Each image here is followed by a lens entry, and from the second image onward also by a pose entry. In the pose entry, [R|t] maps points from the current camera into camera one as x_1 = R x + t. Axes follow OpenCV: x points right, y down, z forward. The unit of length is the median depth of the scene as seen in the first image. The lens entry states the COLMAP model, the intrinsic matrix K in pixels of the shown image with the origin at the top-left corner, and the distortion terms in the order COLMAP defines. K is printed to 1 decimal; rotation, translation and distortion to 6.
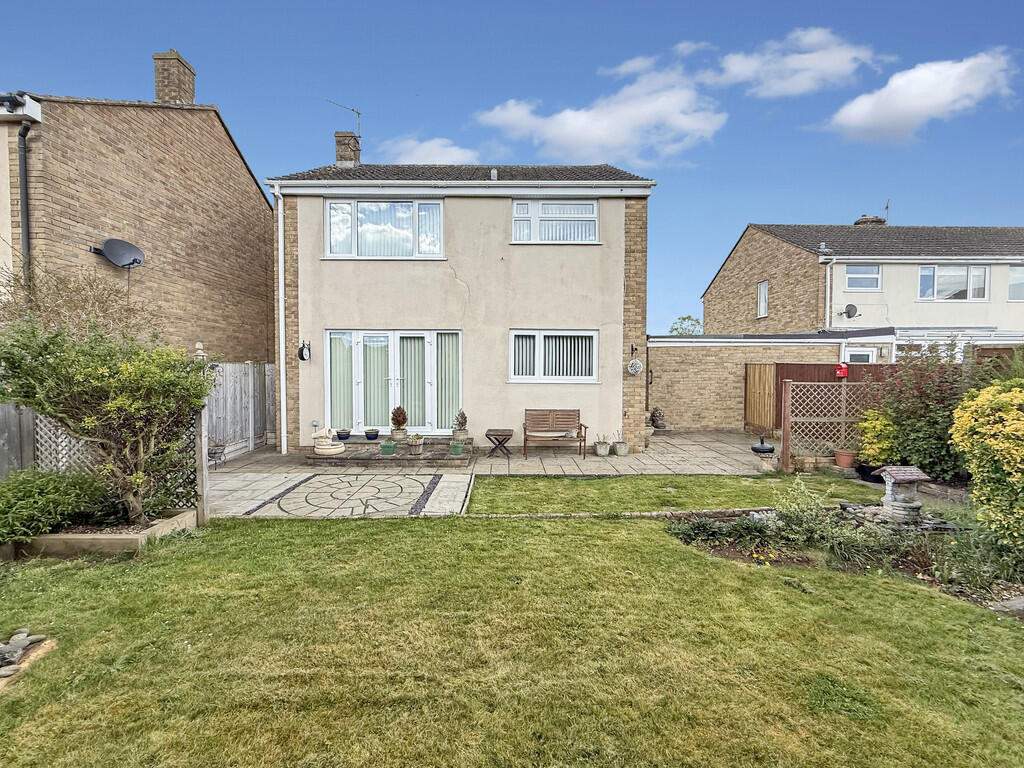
lens RADIAL K [[405.2, 0, 512.0], [0, 405.2, 384.0], [0, 0, 1]] dist [-0.000596, -0.000108]
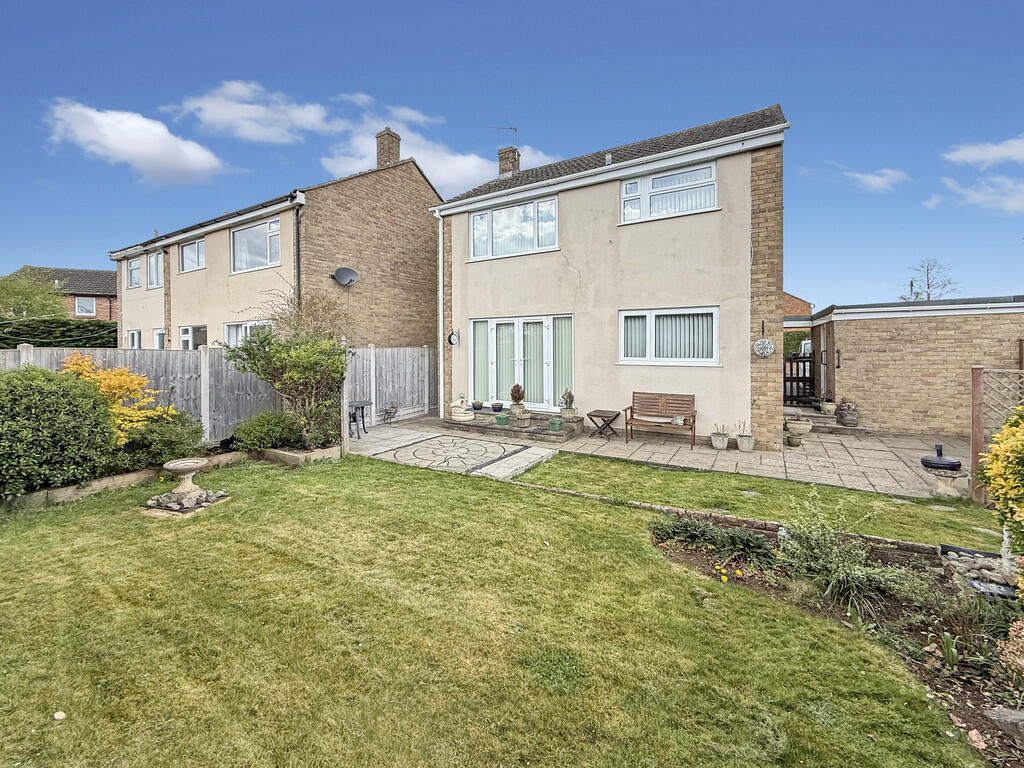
lens RADIAL K [[413.7, 0, 514.0], [0, 413.7, 353.5], [0, 0, 1]] dist [-0.000975, 0.000150]
pose [[0.858417, -0.000826, -0.512951, 0.297833], [-0.010971, 0.999740, -0.019970, -0.006891], [0.512835, 0.022770, 0.858185, -0.001781]]
